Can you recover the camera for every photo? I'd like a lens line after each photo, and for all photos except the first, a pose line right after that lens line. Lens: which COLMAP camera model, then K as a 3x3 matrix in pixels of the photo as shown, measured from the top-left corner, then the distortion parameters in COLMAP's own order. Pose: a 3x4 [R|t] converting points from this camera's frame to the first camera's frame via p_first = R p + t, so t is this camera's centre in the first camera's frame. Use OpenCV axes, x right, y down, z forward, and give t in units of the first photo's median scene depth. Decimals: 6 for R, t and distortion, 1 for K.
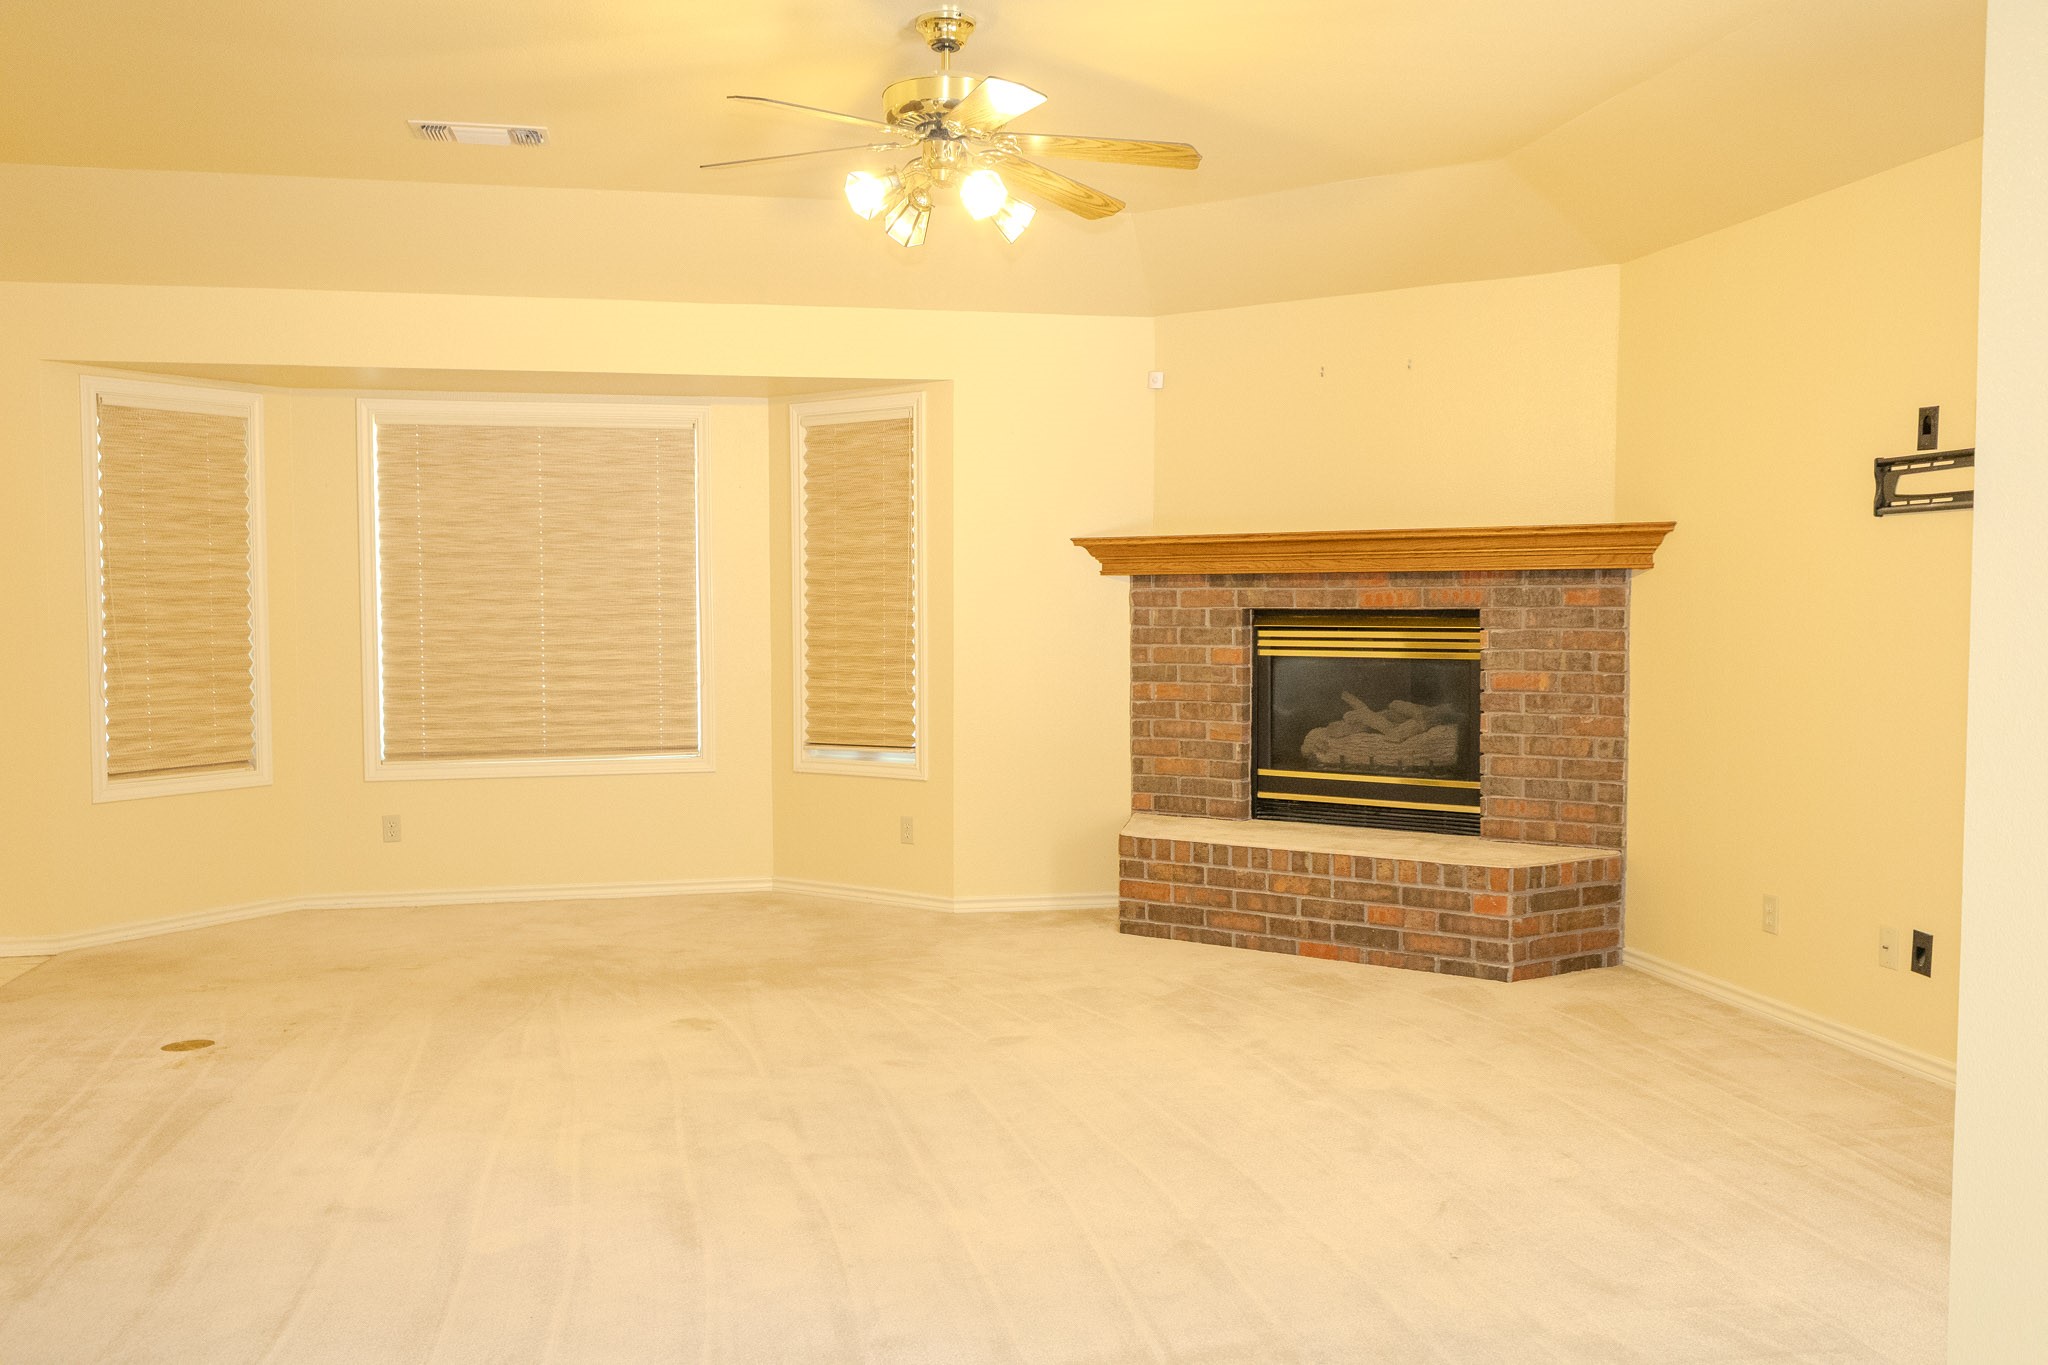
lens RADIAL K [[1656.6, 0, 1028.0], [0, 1656.6, 677.7], [0, 0, 1]] dist [0.028188, -0.041919]
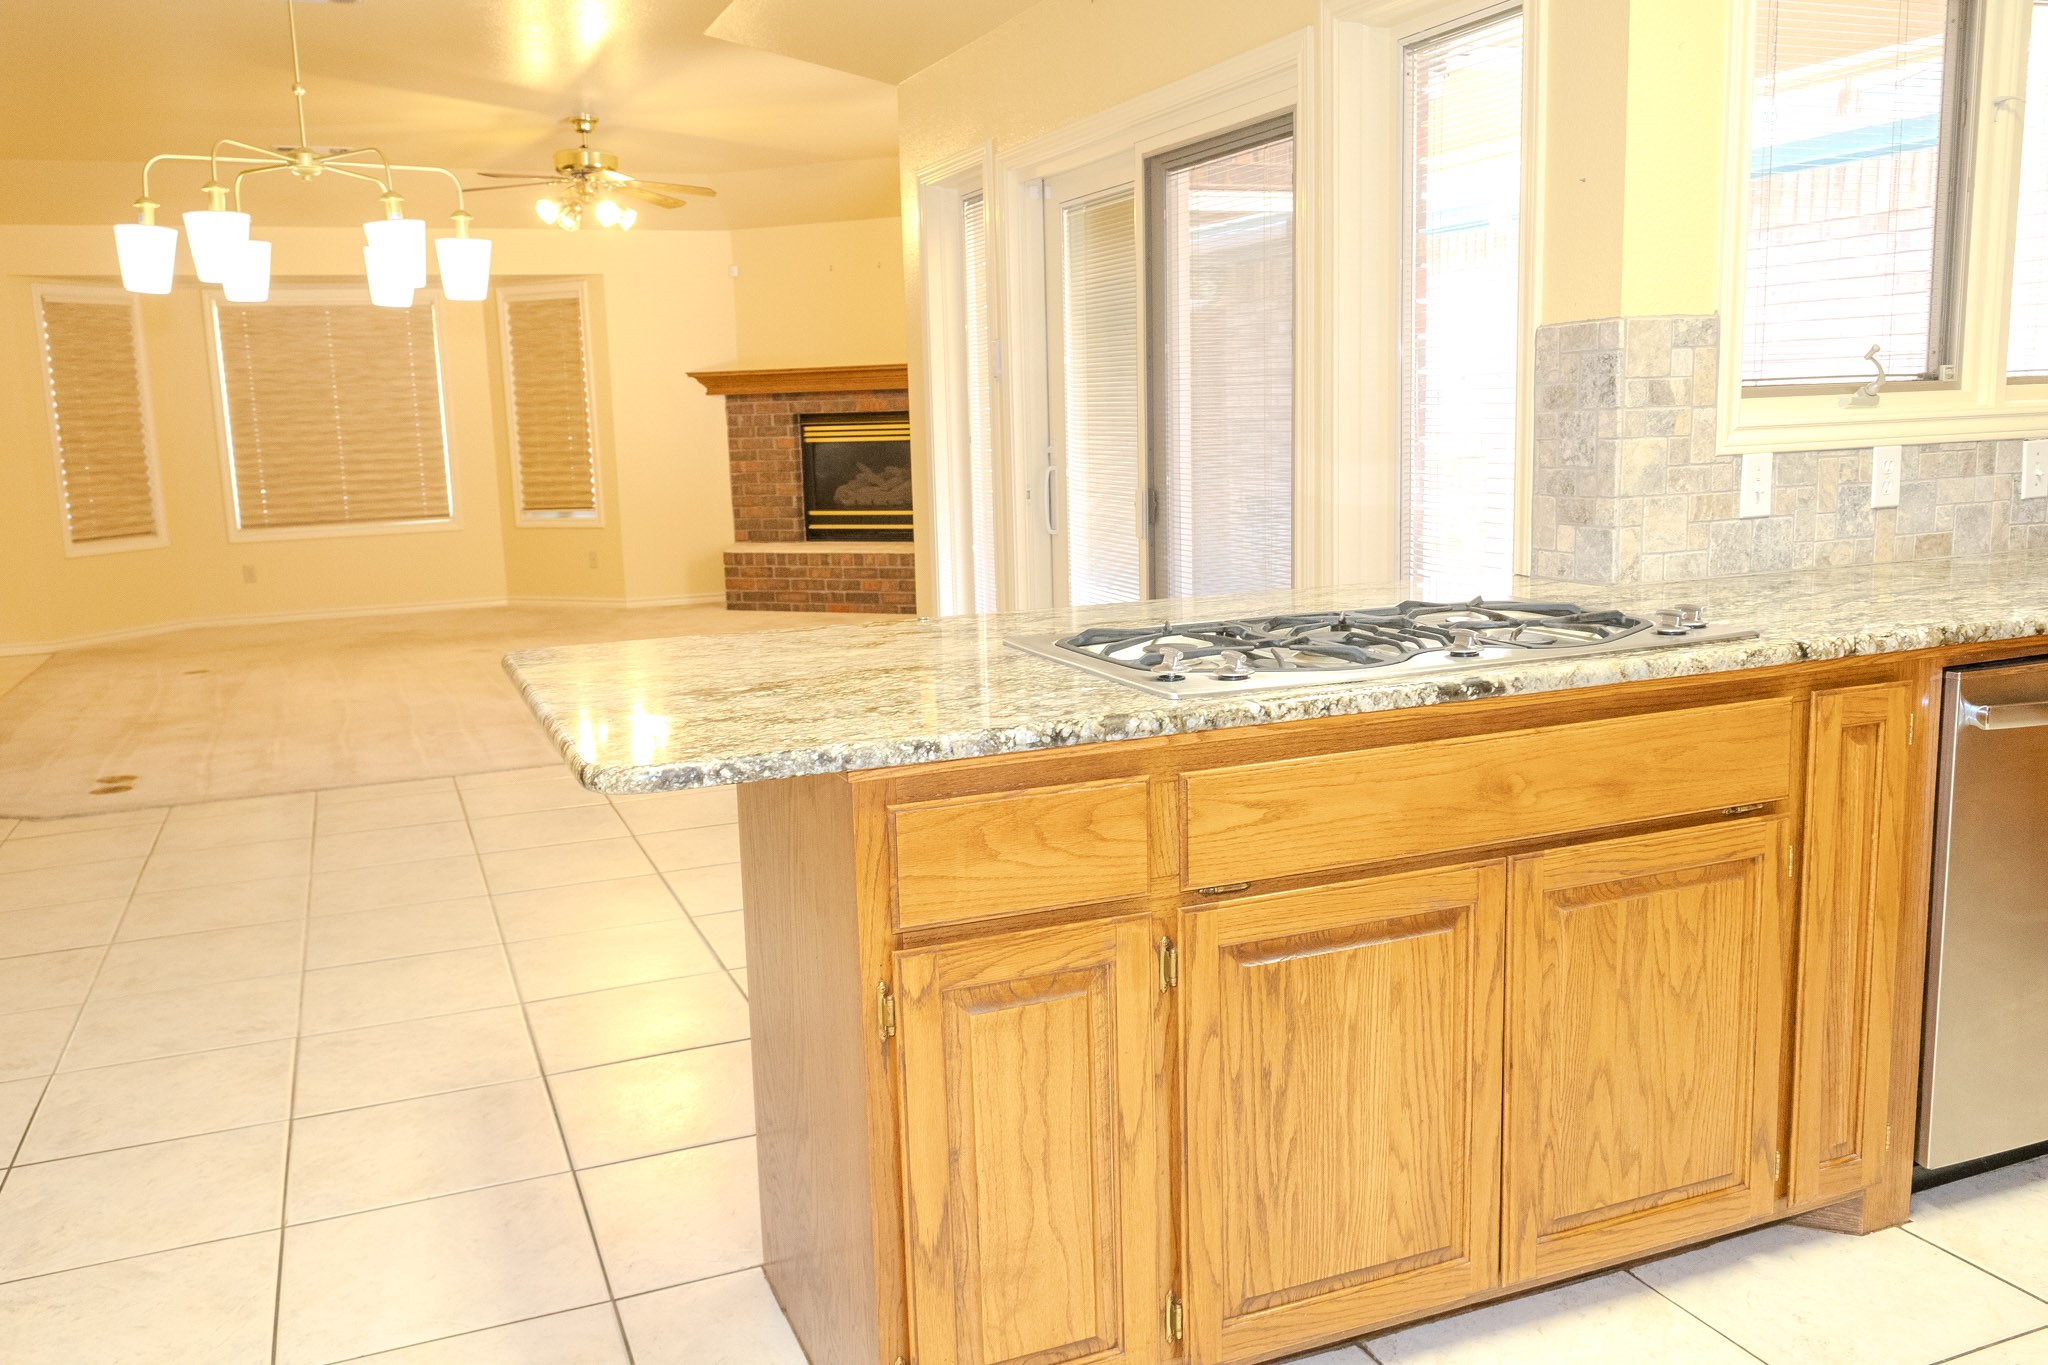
lens RADIAL K [[1656.6, 0, 1026.1], [0, 1656.6, 683.3], [0, 0, 1]] dist [0.028188, -0.041919]
pose [[0.982624, -0.058045, 0.176300, 0.053160], [0.037162, 0.992136, 0.119522, 0.037743], [-0.181851, -0.110894, 0.977053, -0.726509]]
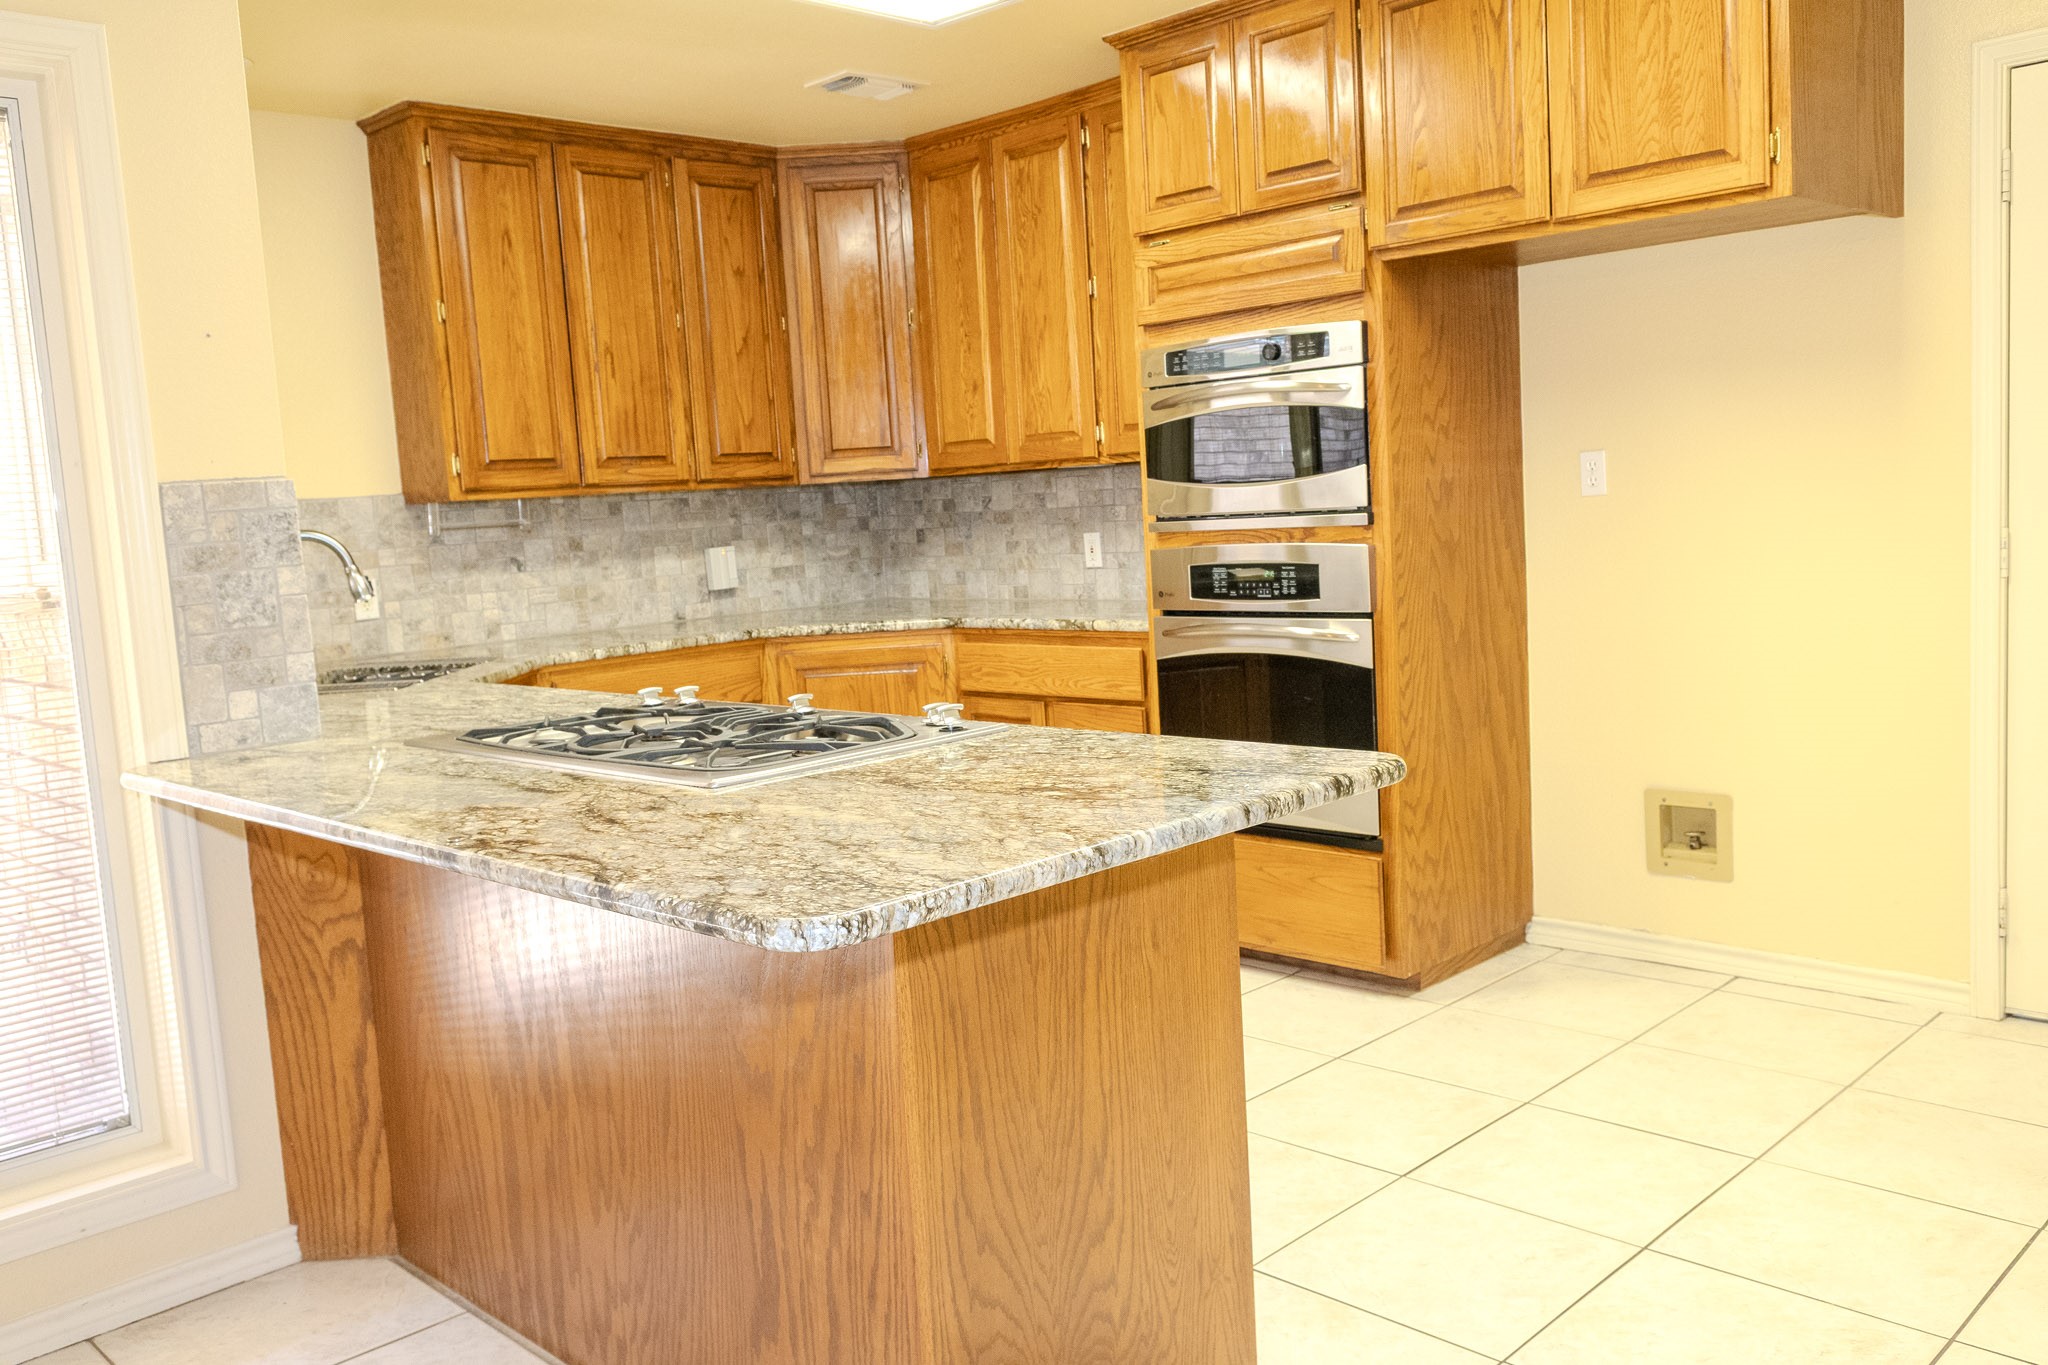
lens RADIAL K [[1656.6, 0, 1022.5], [0, 1656.6, 684.3], [0, 0, 1]] dist [0.028188, -0.041919]
pose [[-0.545956, -0.058958, 0.835737, -0.202486], [0.102033, 0.985417, 0.136172, 0.013740], [-0.831578, 0.159616, -0.531979, -0.217456]]
